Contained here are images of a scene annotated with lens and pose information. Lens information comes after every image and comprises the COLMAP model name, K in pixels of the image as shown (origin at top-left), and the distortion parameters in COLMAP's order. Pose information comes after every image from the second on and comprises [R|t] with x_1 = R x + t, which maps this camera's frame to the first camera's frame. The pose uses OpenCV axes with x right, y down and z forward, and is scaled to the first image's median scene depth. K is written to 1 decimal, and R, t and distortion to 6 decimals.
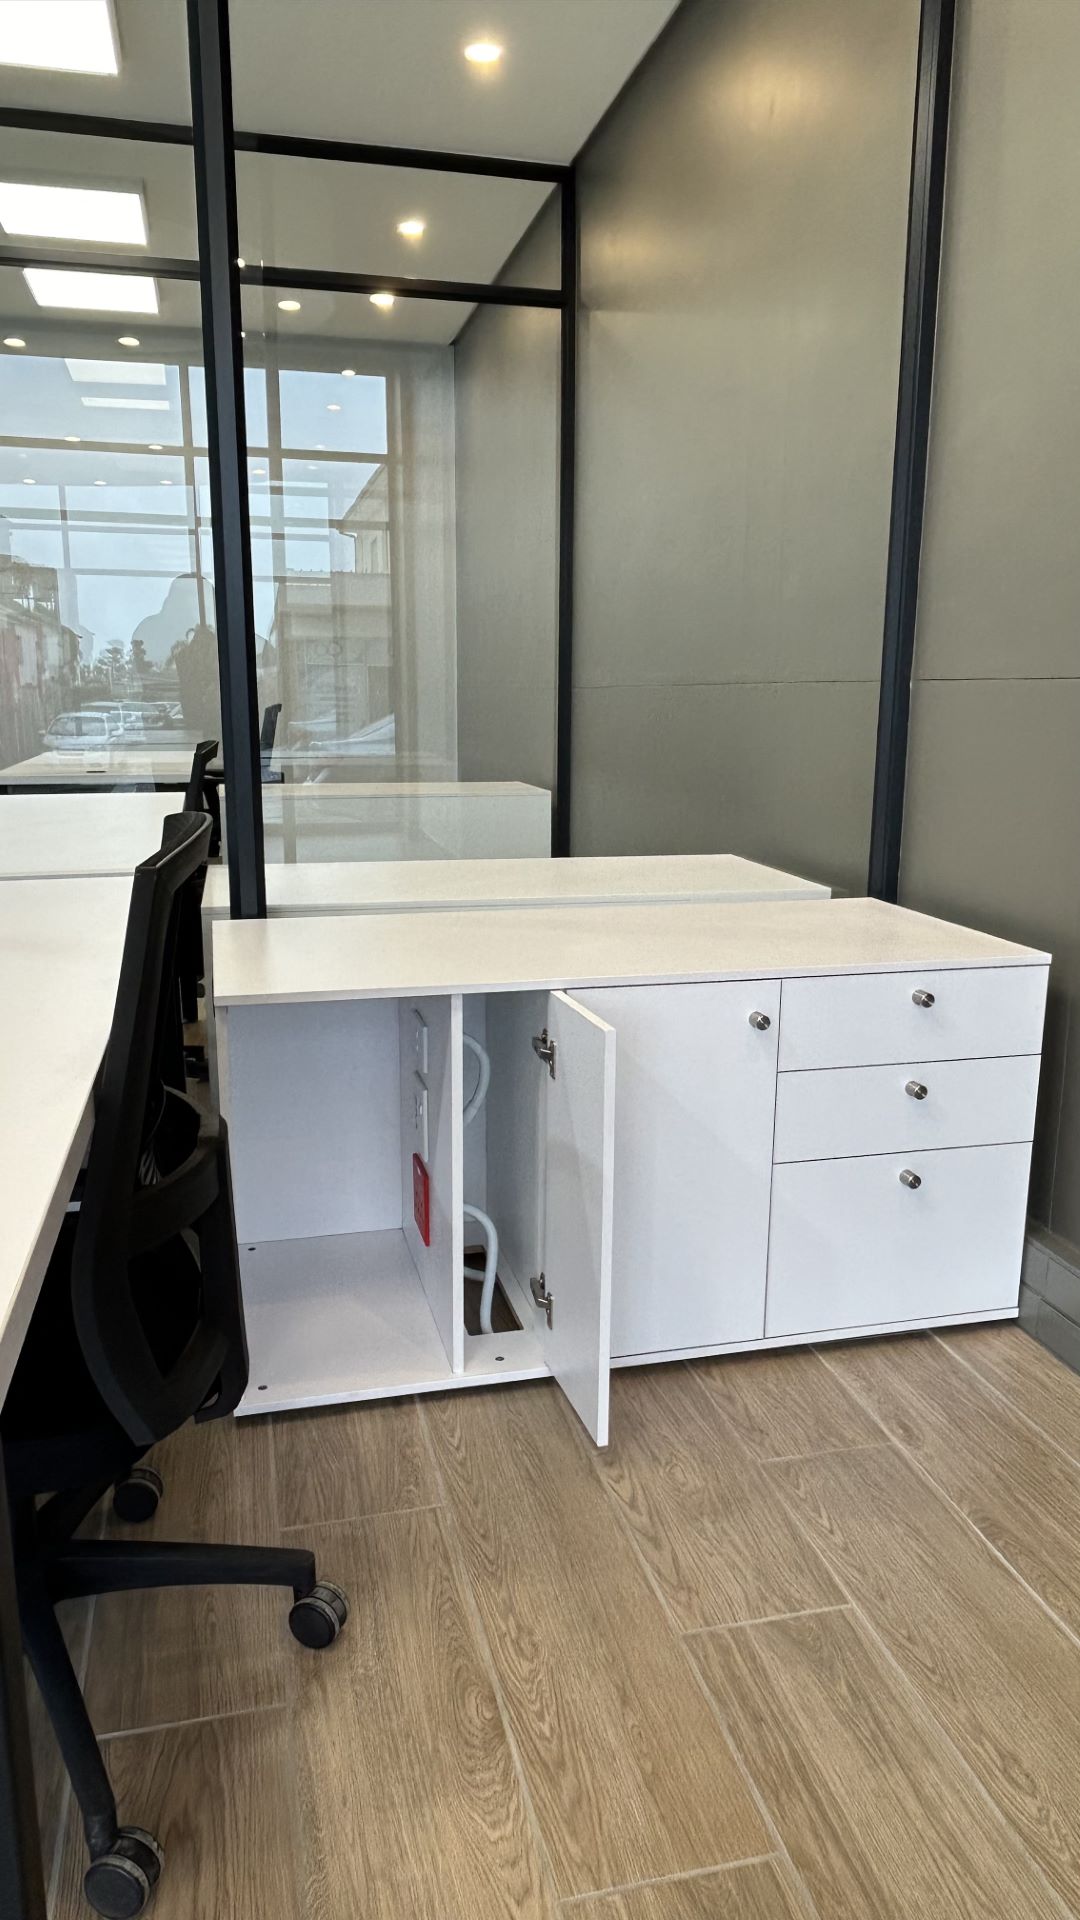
lens RADIAL K [[1277.1, 0, 542.5], [0, 1277.1, 966.9], [0, 0, 1]] dist [0.001638, -0.004710]
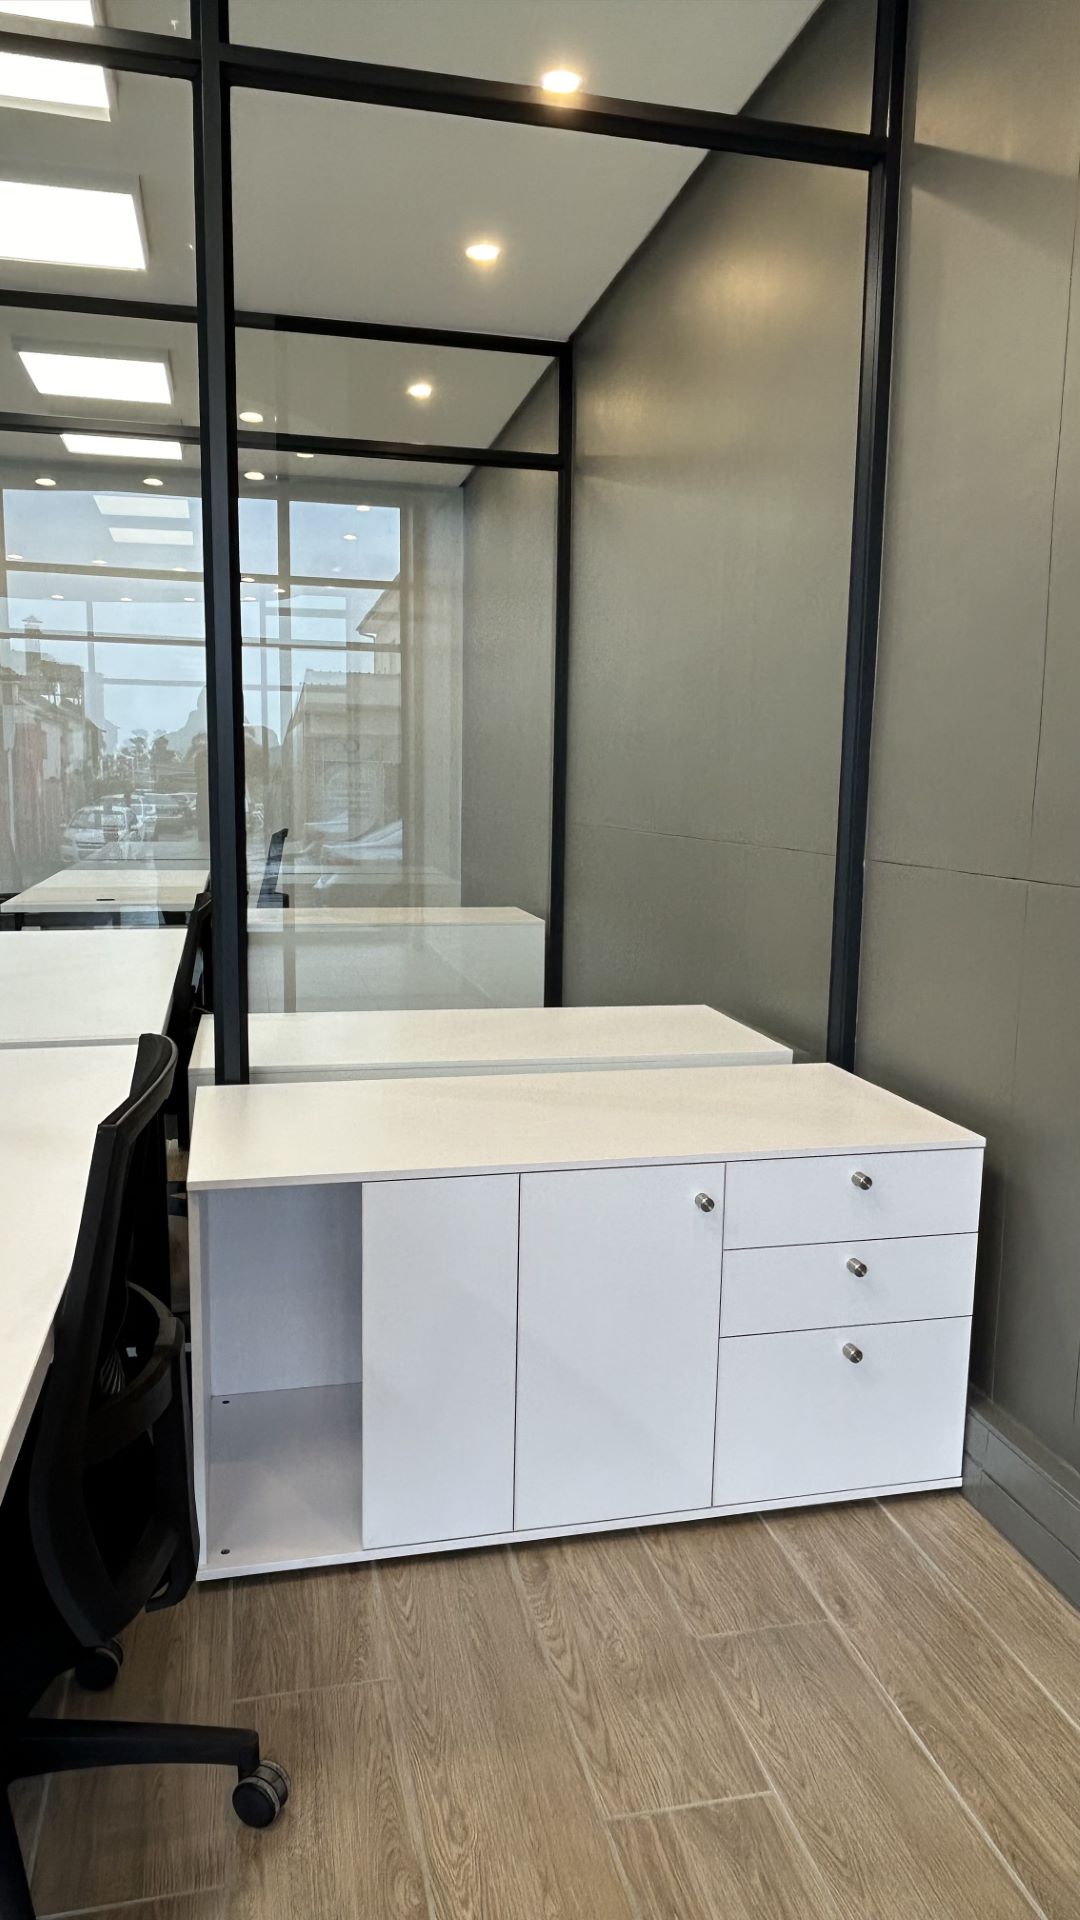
lens RADIAL K [[1277.1, 0, 536.5], [0, 1277.1, 970.0], [0, 0, 1]] dist [0.001638, -0.004710]
pose [[0.999816, 0.011718, -0.015175, 0.040307], [-0.012706, 0.997692, -0.066708, -0.069947], [0.014359, 0.066889, 0.997657, -0.063170]]
